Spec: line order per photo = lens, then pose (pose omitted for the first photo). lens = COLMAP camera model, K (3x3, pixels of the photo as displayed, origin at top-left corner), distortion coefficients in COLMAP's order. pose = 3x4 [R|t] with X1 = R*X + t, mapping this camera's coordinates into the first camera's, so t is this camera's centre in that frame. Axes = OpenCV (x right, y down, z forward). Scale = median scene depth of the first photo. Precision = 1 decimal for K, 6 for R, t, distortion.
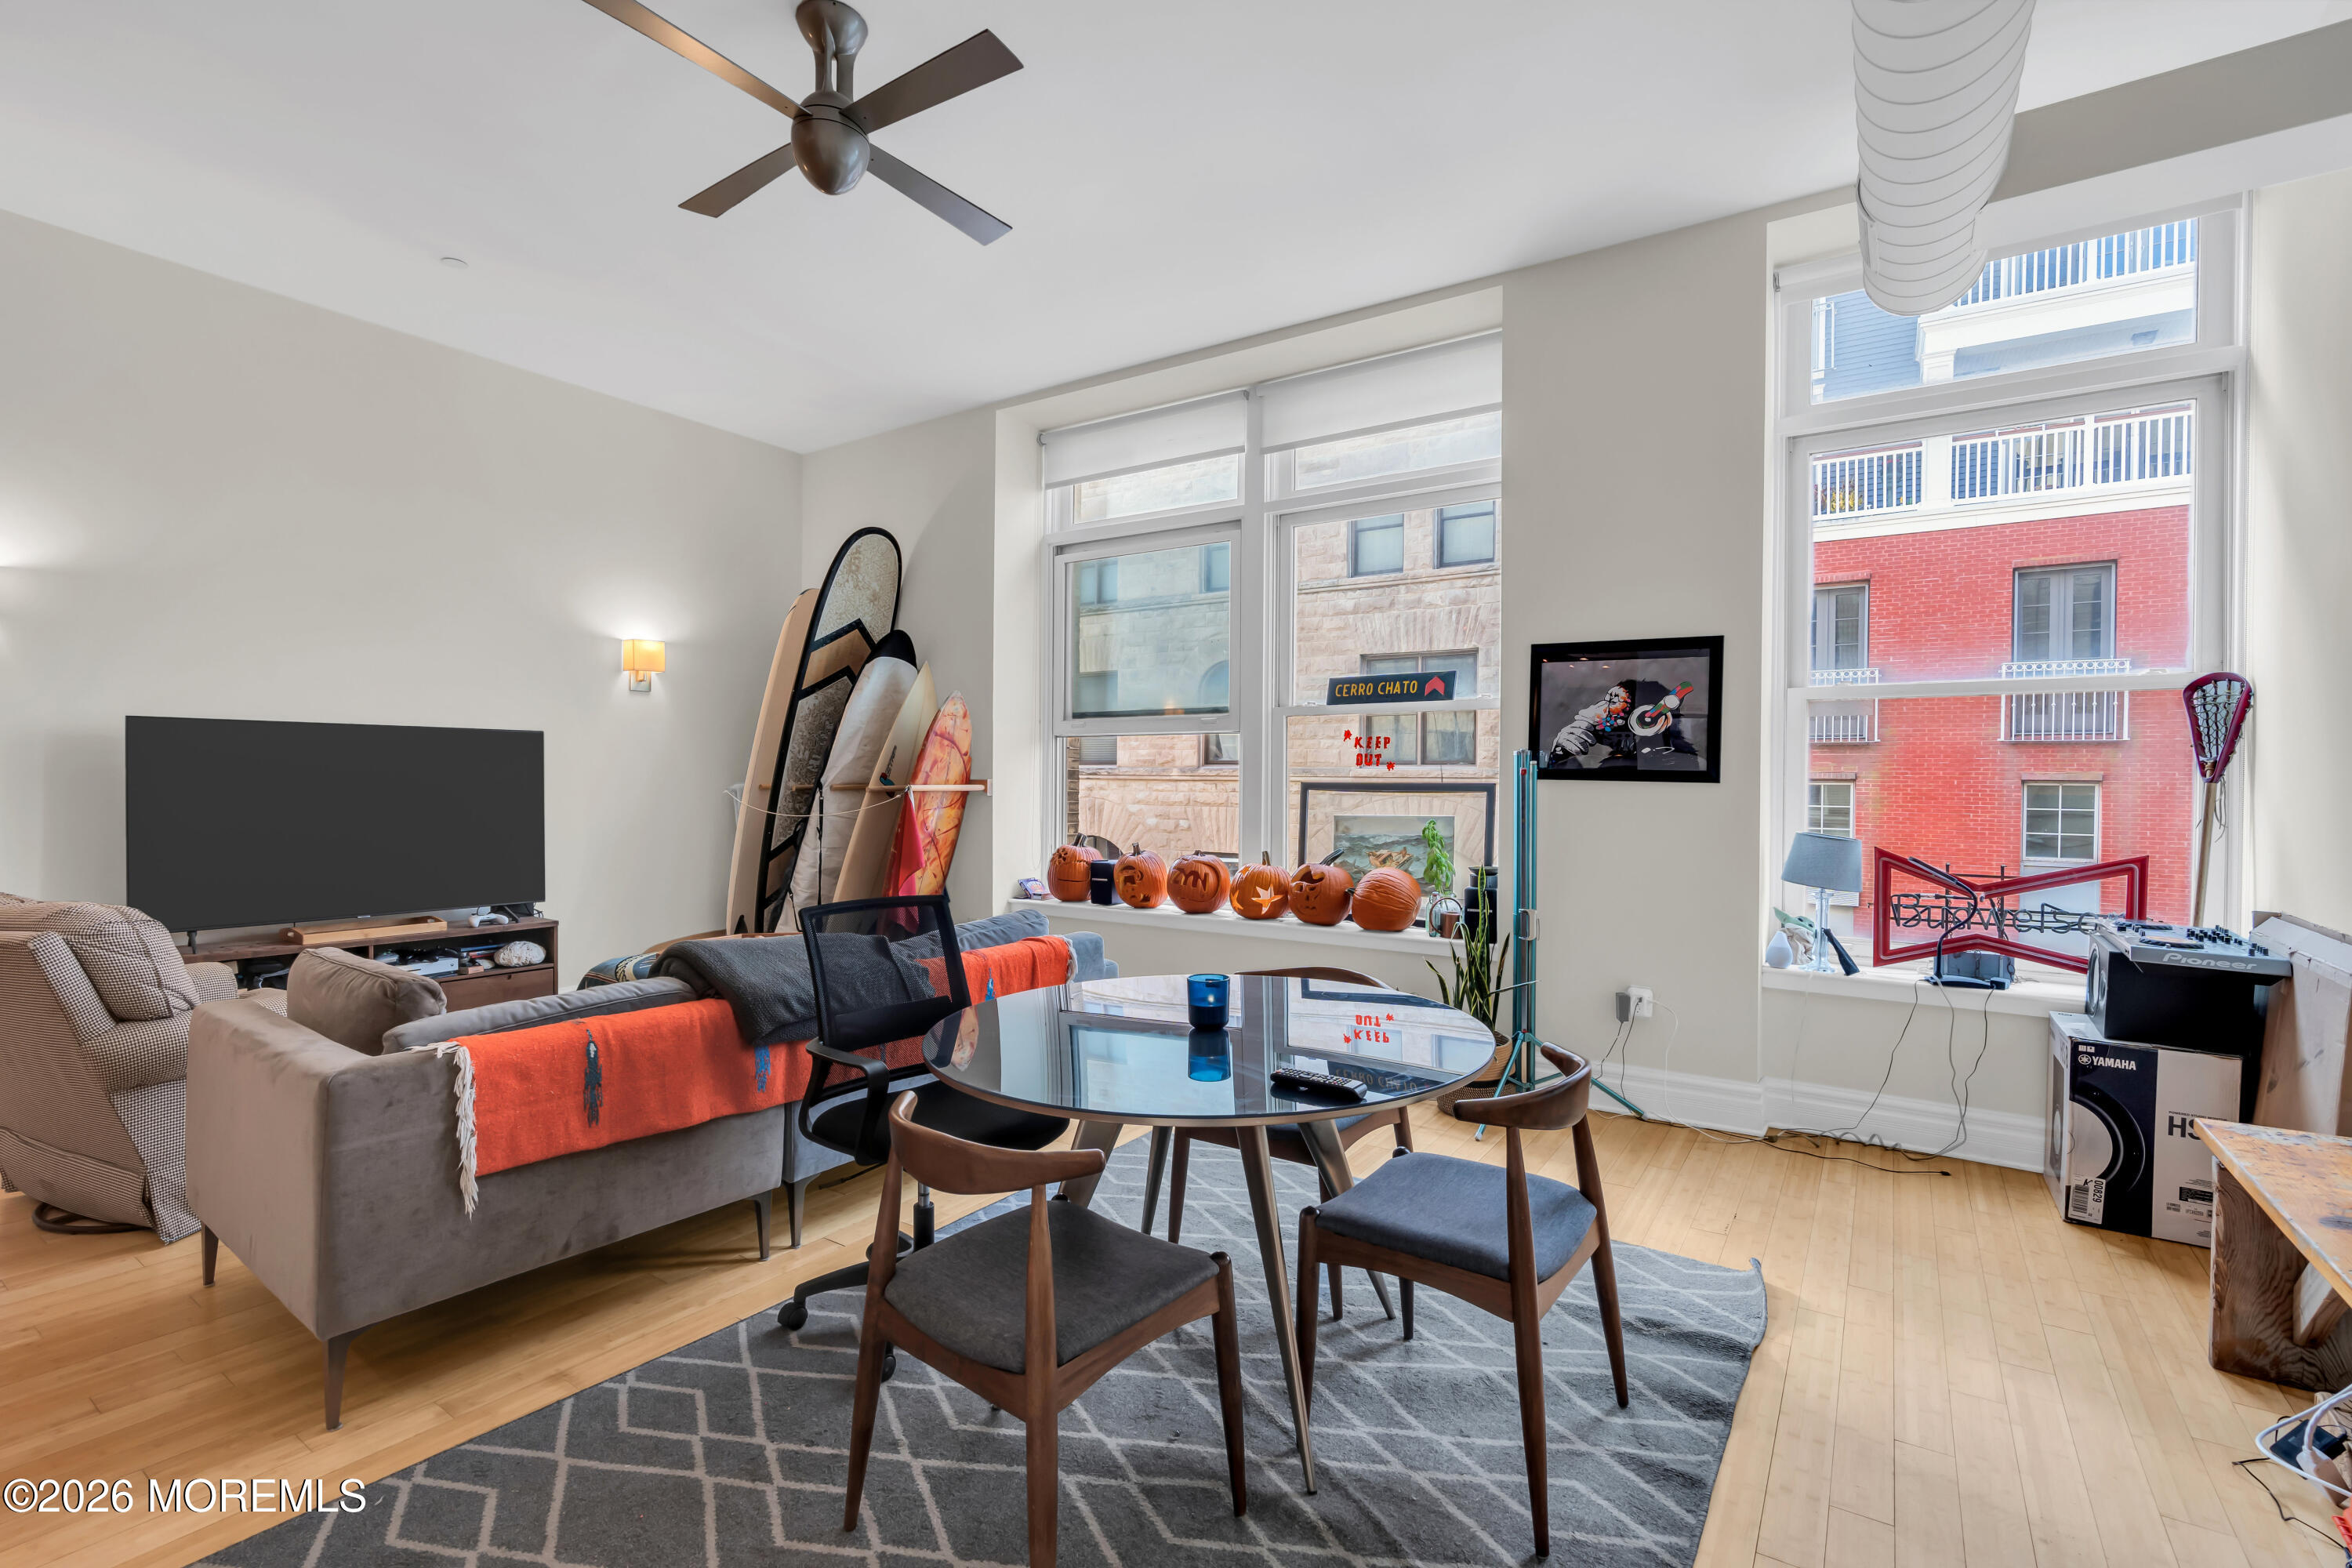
lens RADIAL K [[1072.8, 0, 1174.4], [0, 1072.8, 788.2], [0, 0, 1]] dist [0.000333, 0.000045]
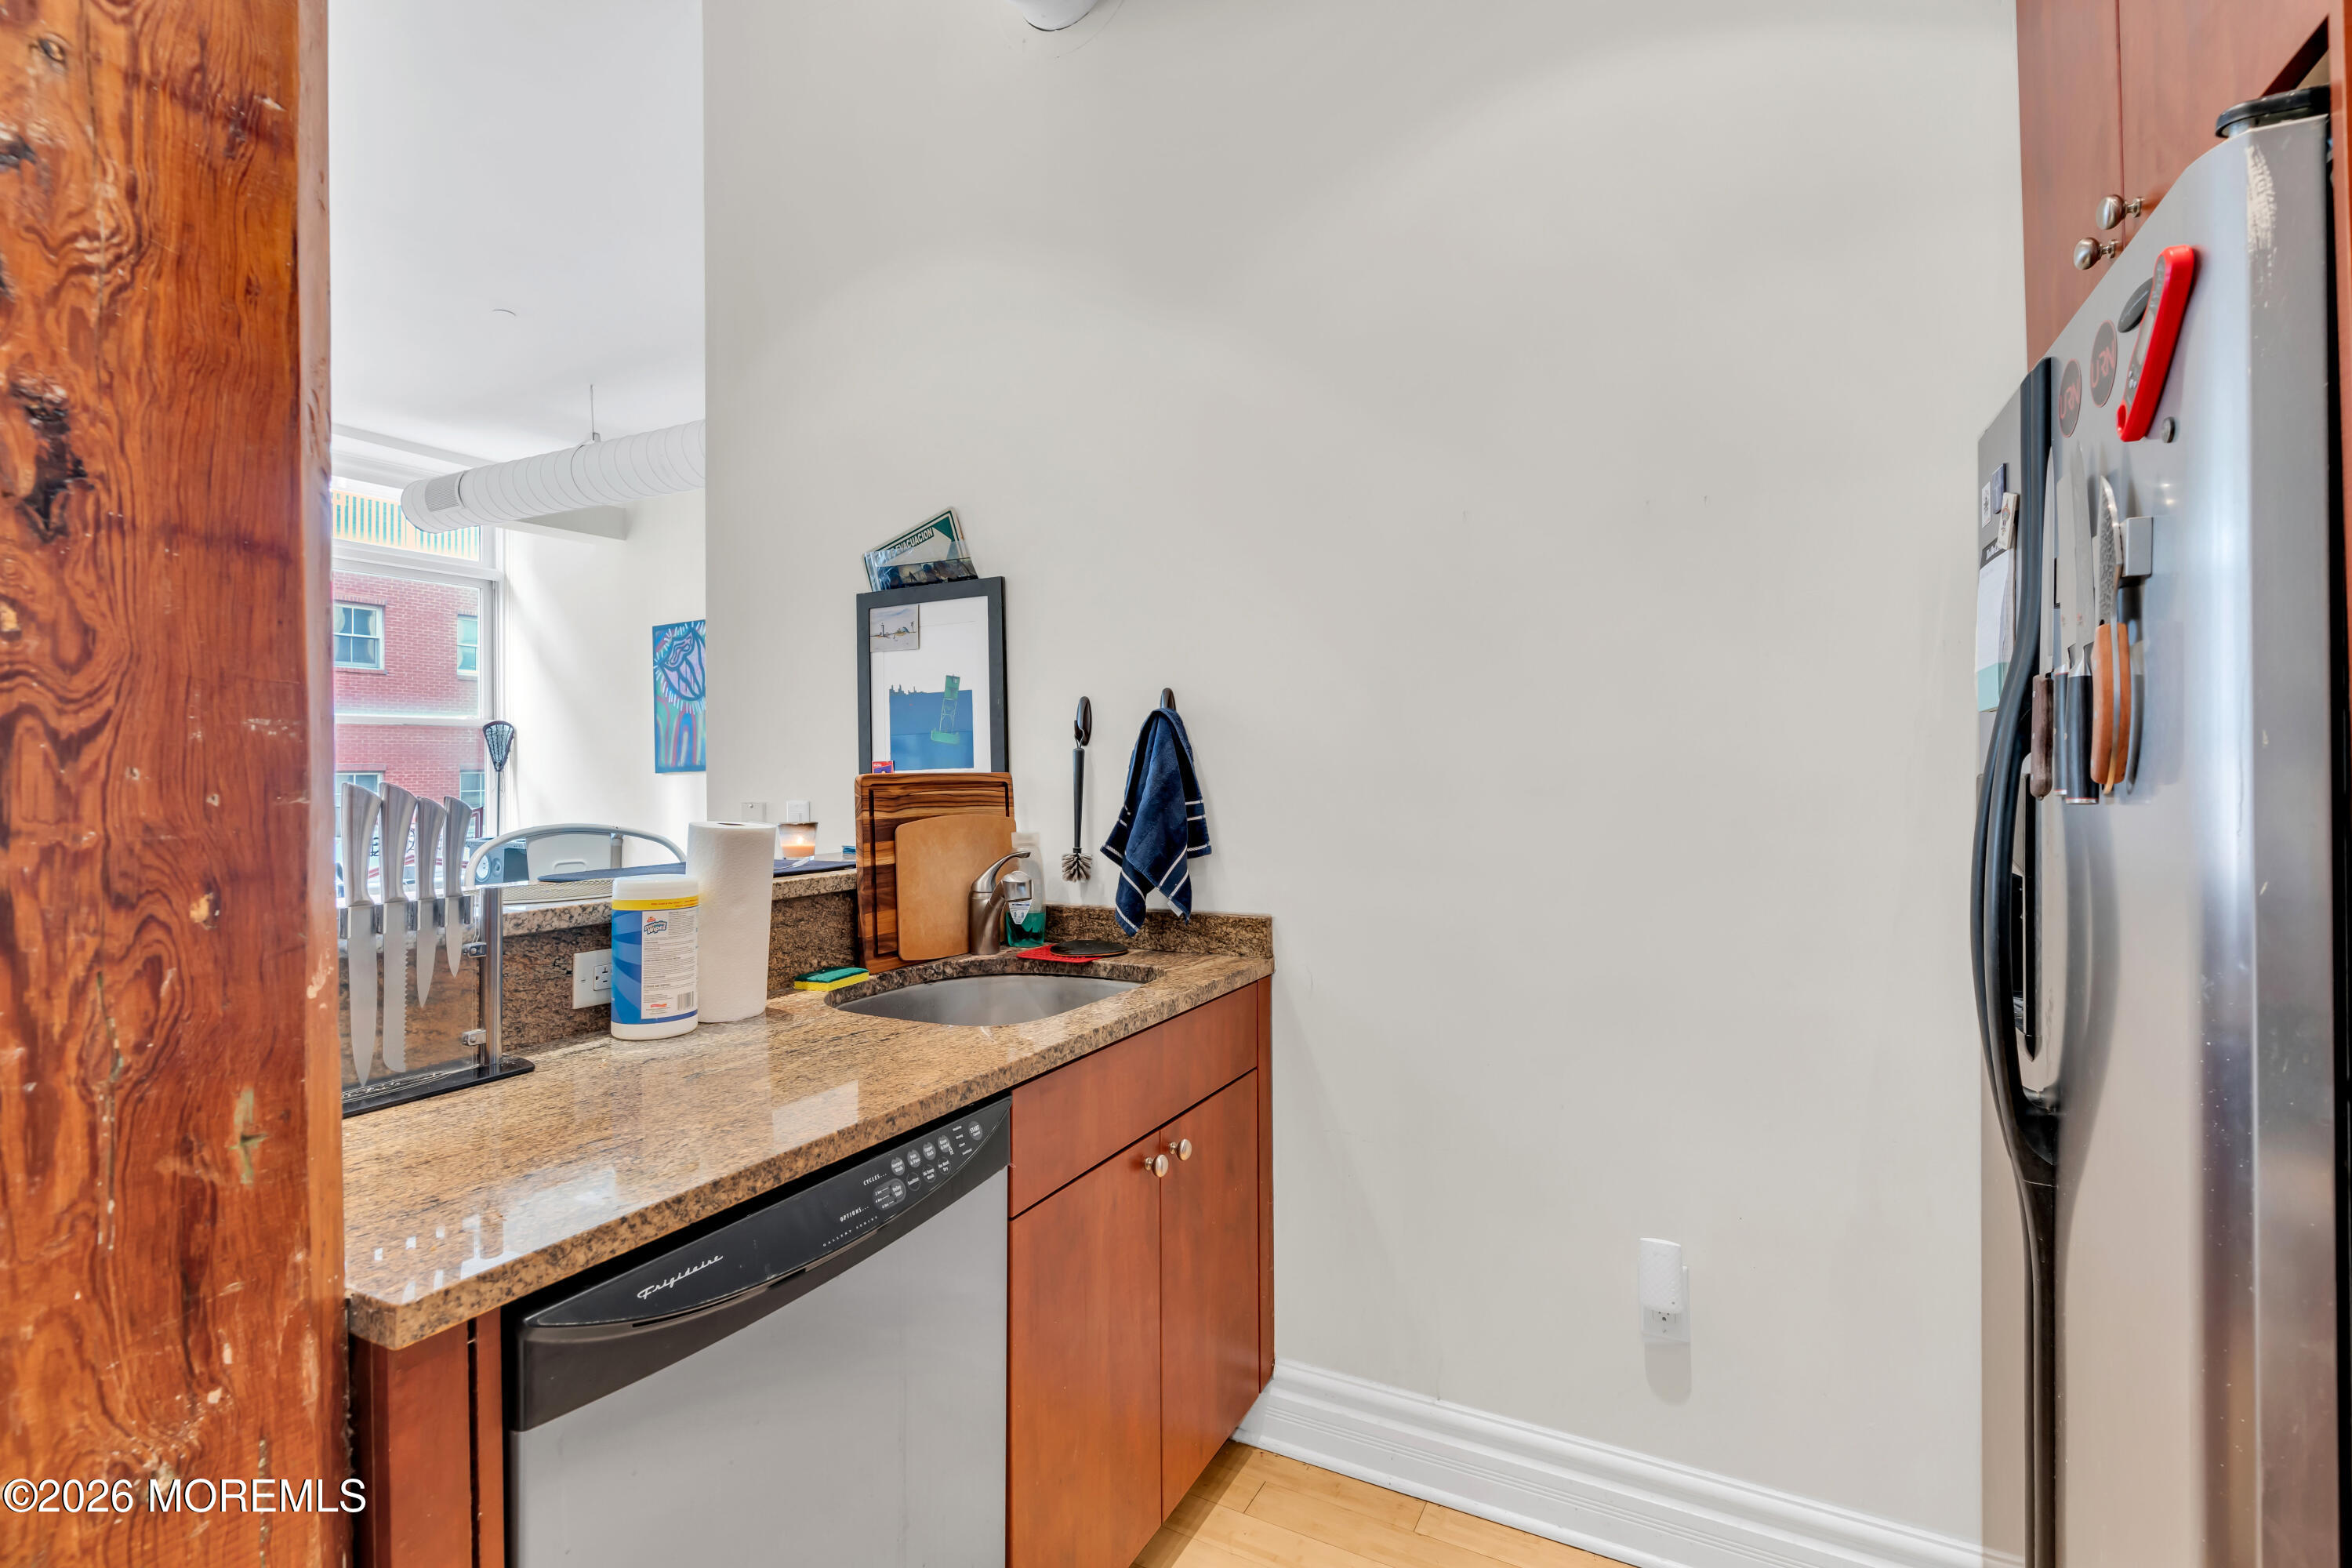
lens RADIAL K [[1072.8, 0, 1176.9], [0, 1072.8, 778.1], [0, 0, 1]] dist [0.000333, 0.000045]
pose [[-0.112544, -0.012883, 0.993563, -1.316417], [0.008307, 0.999869, 0.013906, -0.010752], [-0.993612, 0.009819, -0.112422, -0.116734]]
